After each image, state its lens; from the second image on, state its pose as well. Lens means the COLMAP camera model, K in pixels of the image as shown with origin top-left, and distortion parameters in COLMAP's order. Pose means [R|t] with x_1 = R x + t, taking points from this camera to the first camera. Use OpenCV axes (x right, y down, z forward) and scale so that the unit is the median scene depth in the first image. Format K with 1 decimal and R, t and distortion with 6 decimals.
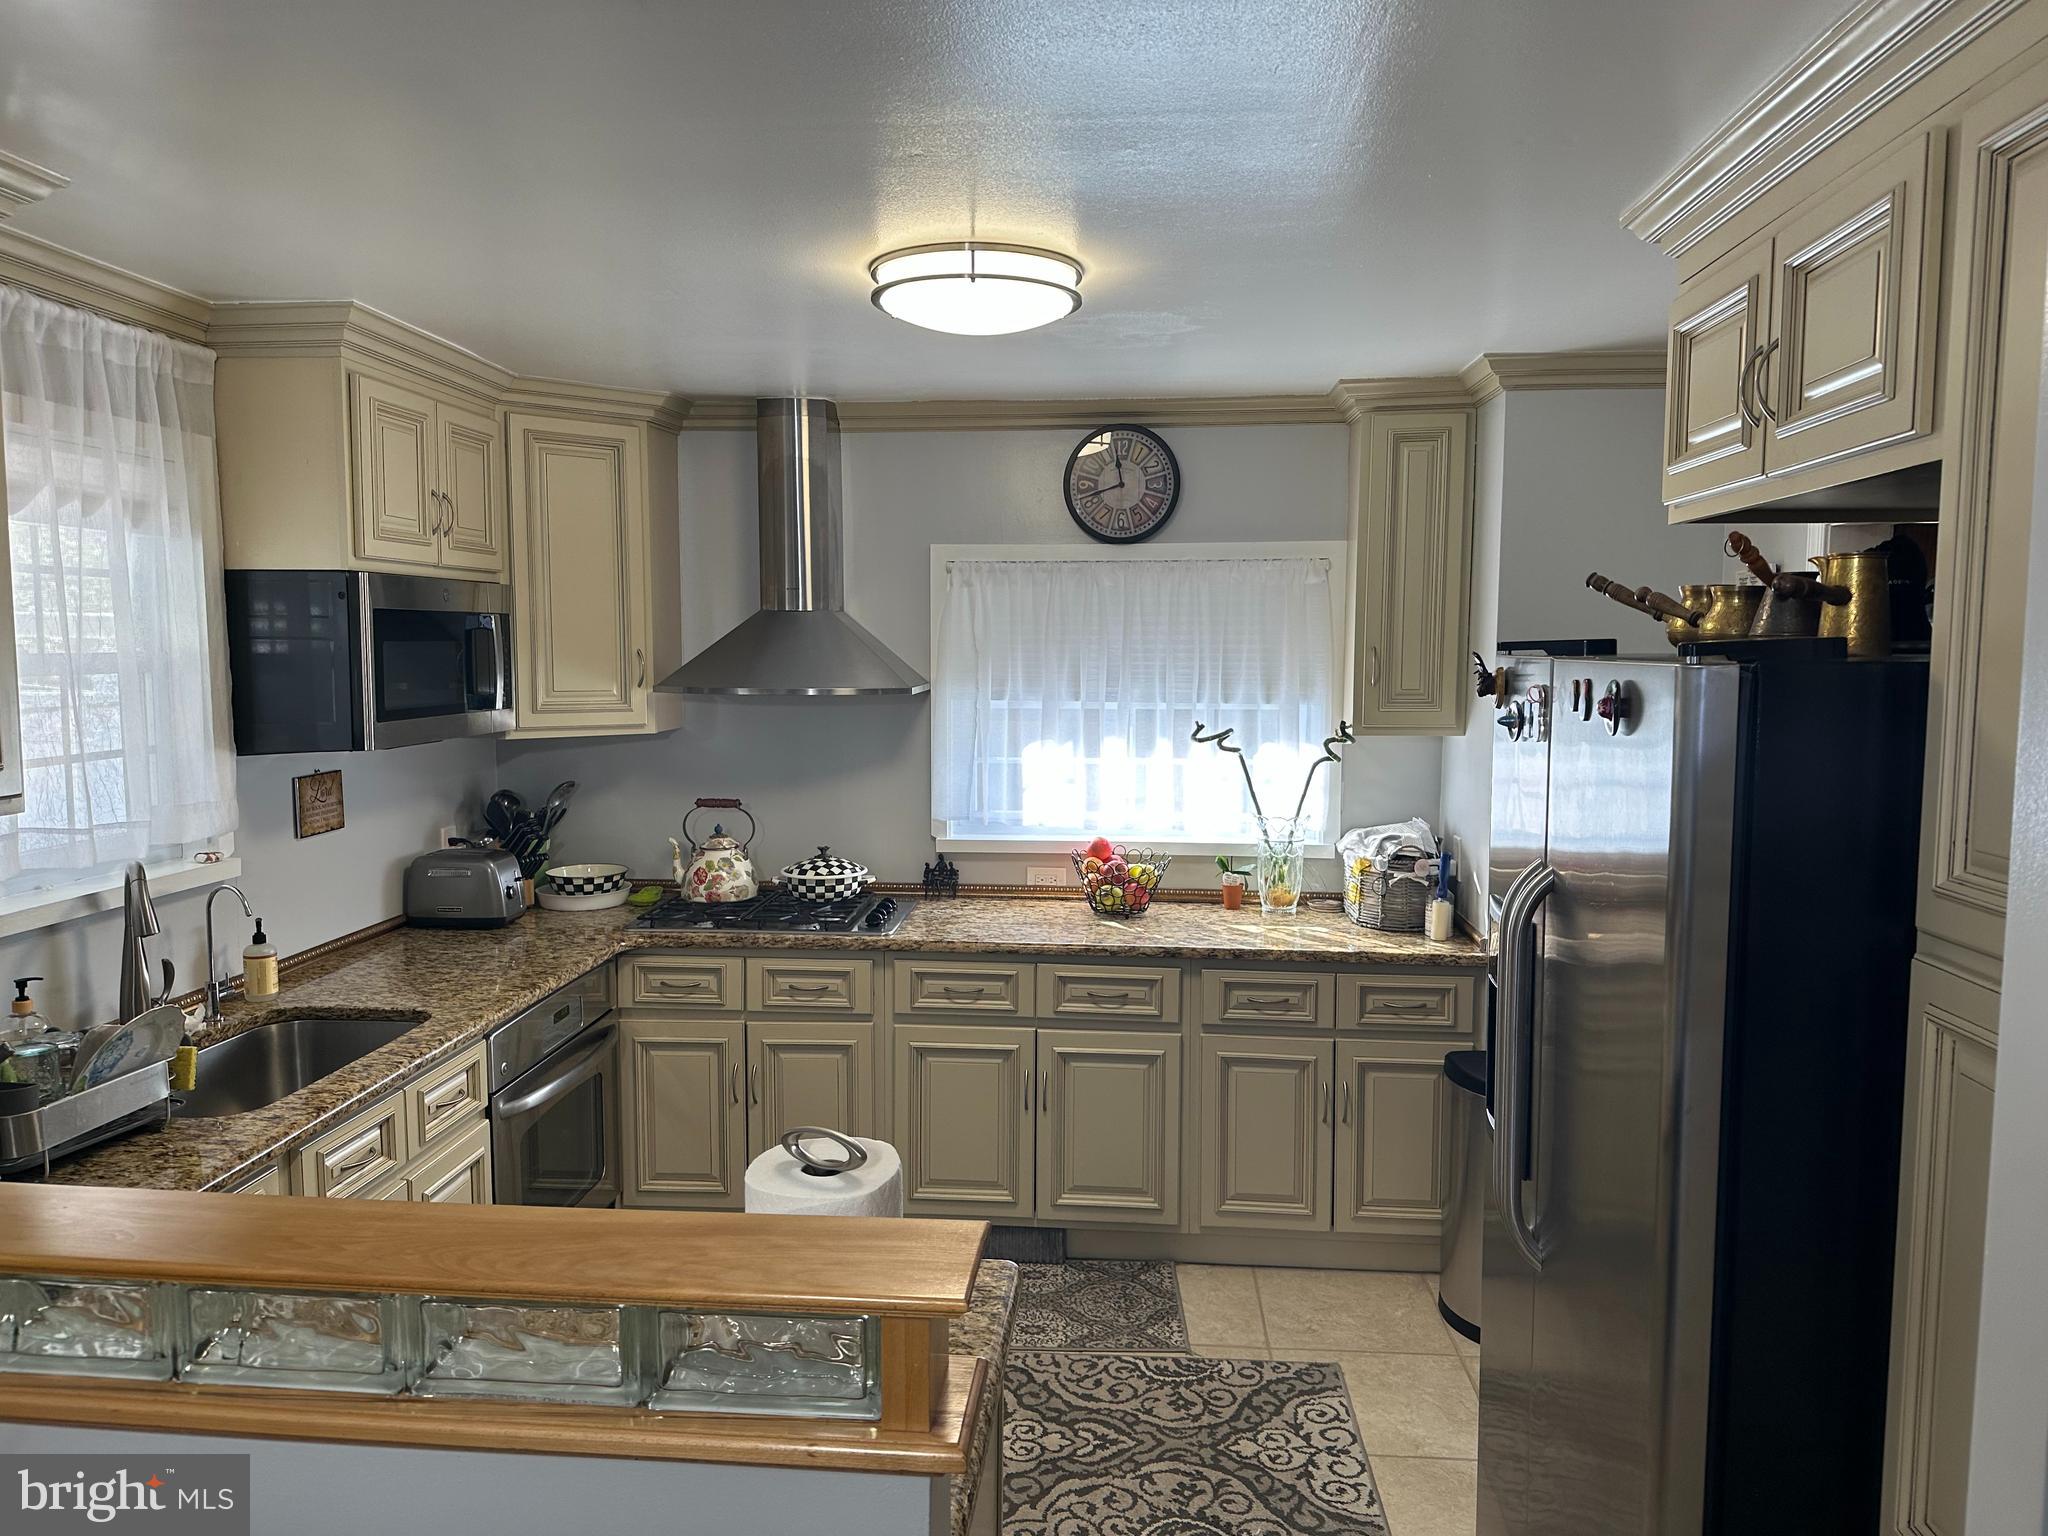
lens RADIAL K [[1417.7, 0, 1017.7], [0, 1417.7, 775.7], [0, 0, 1]] dist [0.124365, -0.218553]
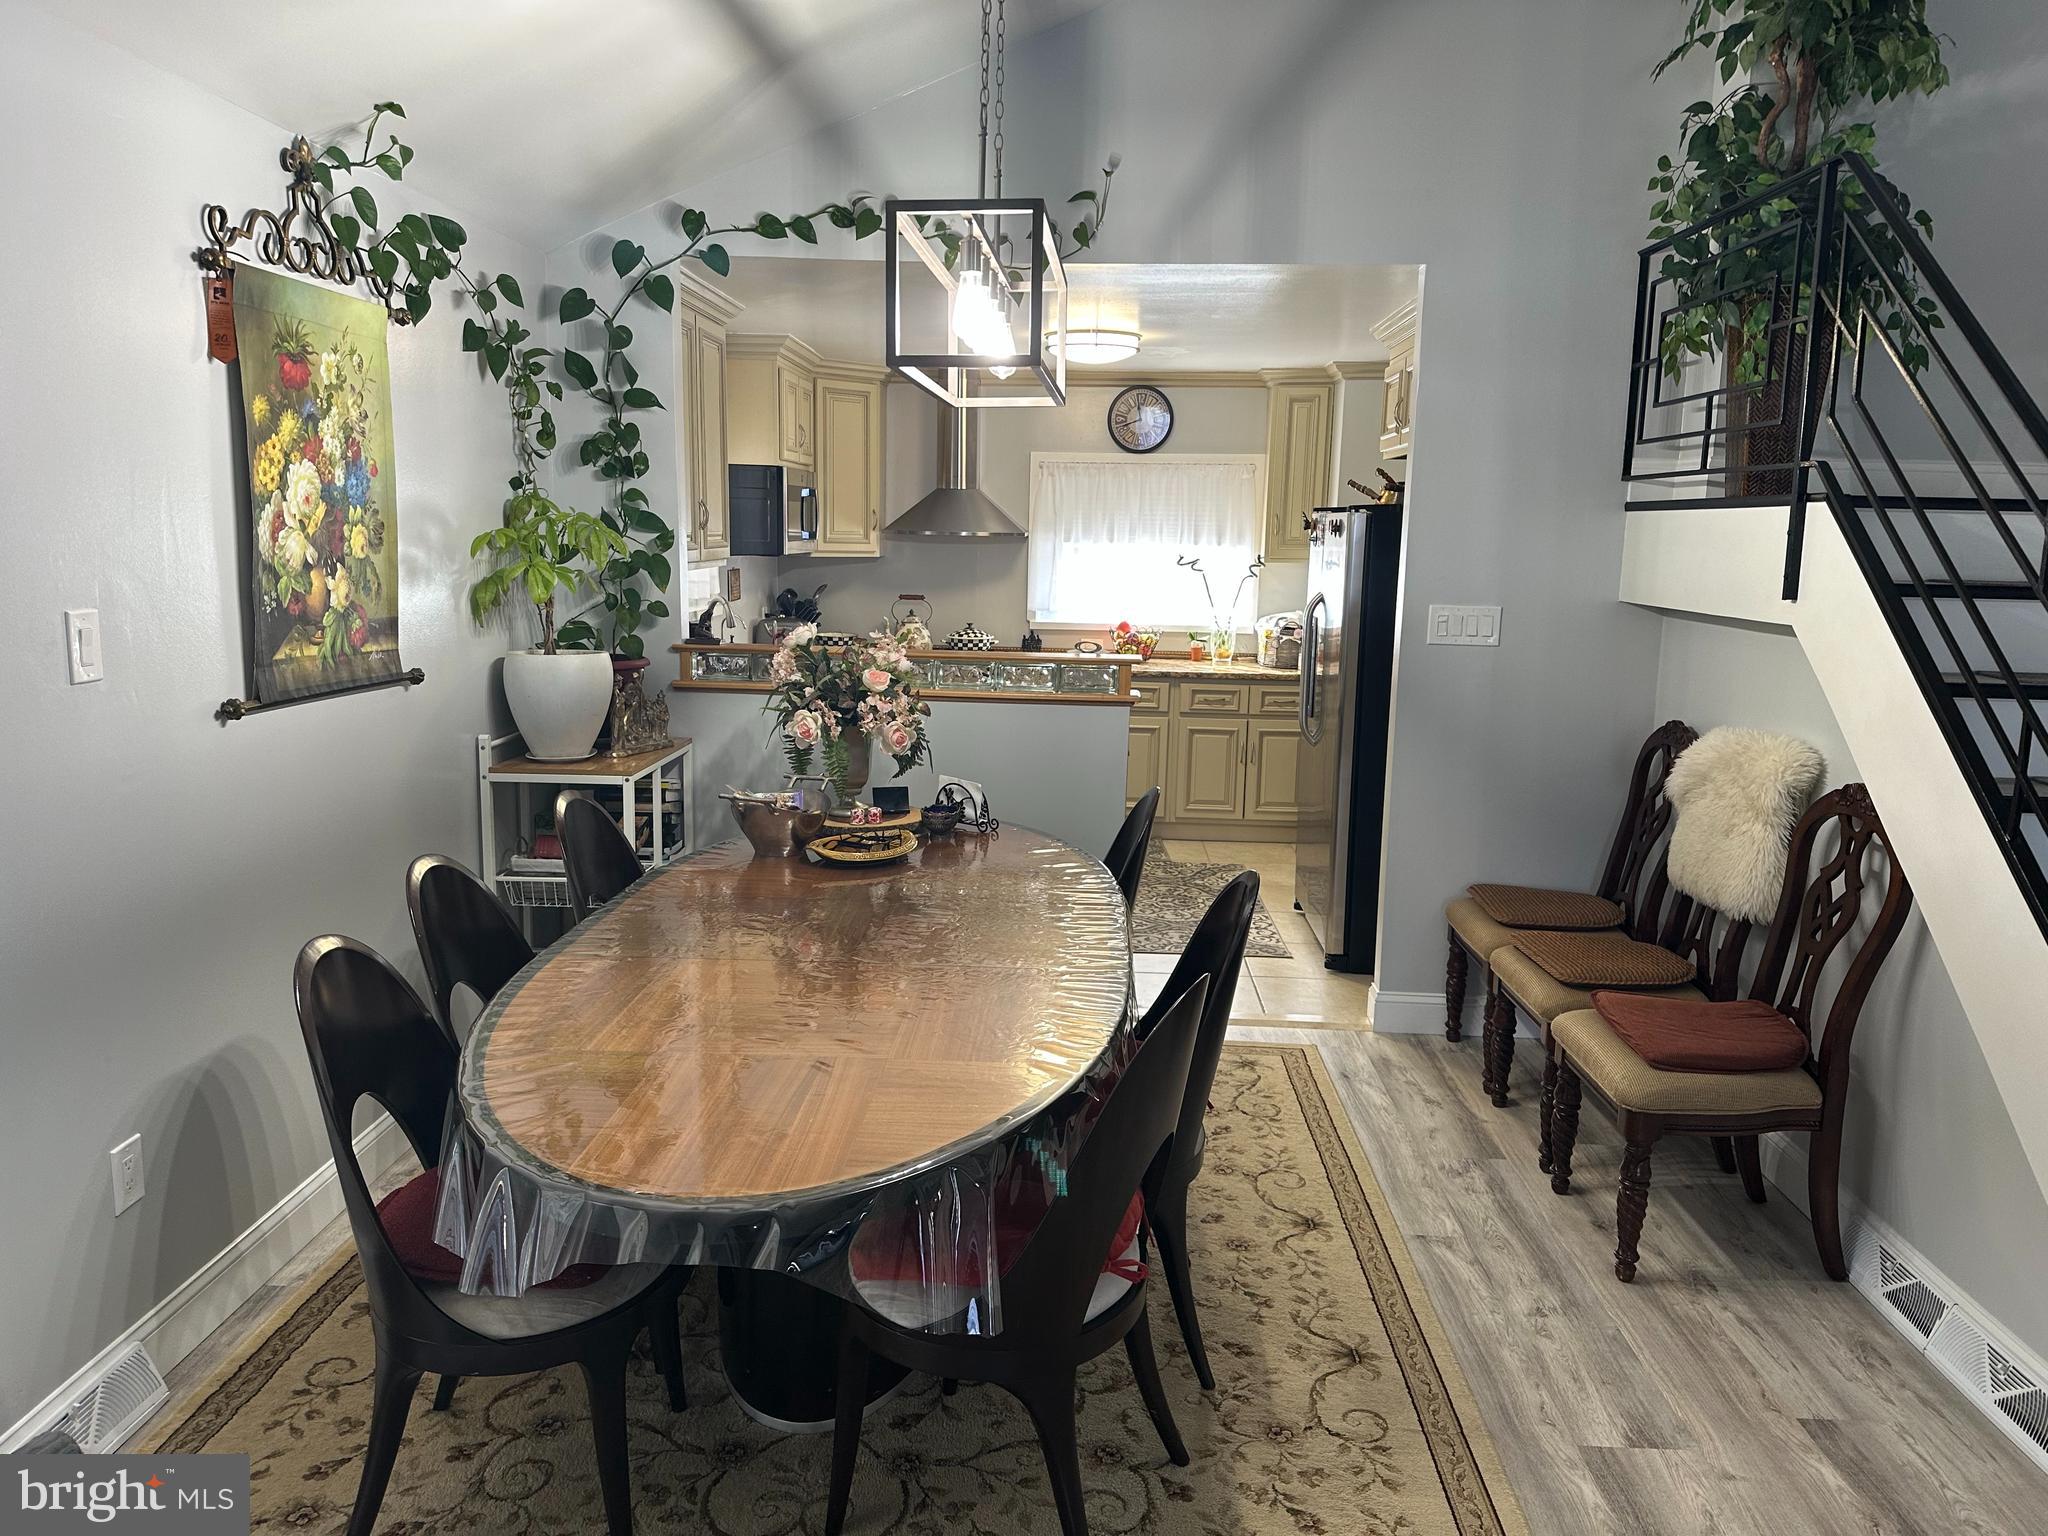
lens RADIAL K [[1426.7, 0, 1024.0], [0, 1426.7, 768.0], [0, 0, 1]] dist [0.129069, -0.176632]
pose [[0.999169, 0.010861, 0.039276, -0.152890], [-0.013875, 0.996912, 0.077287, 0.102475], [-0.038315, -0.077768, 0.996235, -0.902311]]
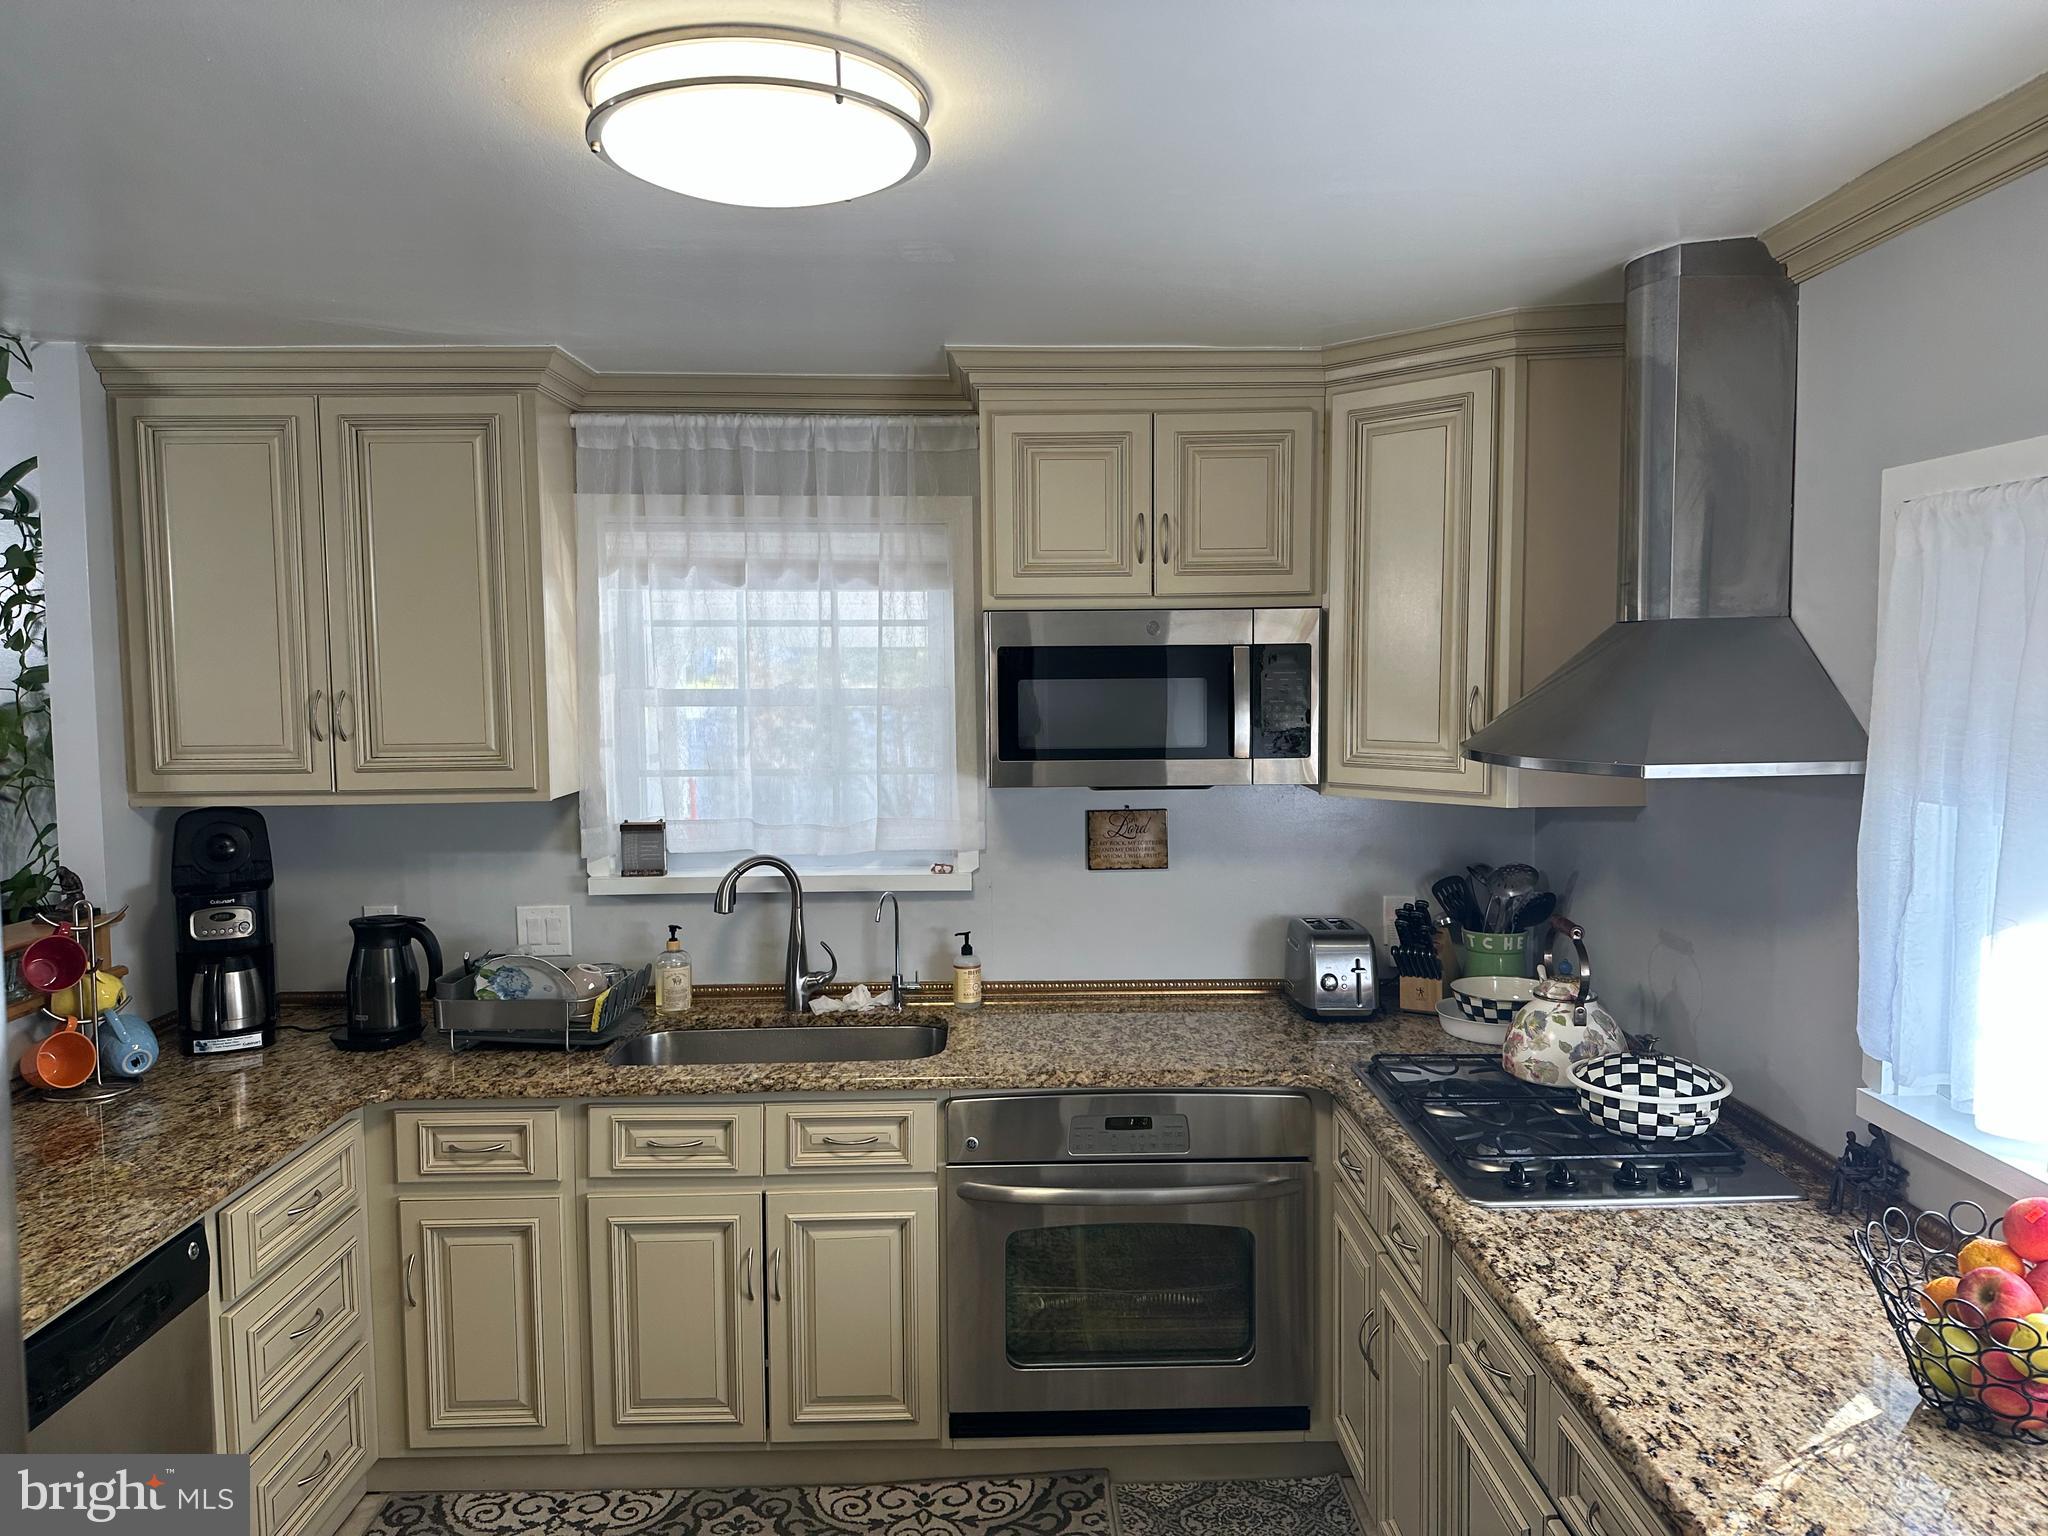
lens RADIAL K [[1383.7, 0, 1024.0], [0, 1383.7, 768.0], [0, 0, 1]] dist [0.107162, -0.153116]
pose [[0.098110, 0.071247, -0.992622, 0.428807], [-0.084045, 0.994464, 0.063072, -0.079034], [0.991620, 0.077237, 0.103555, 0.769408]]
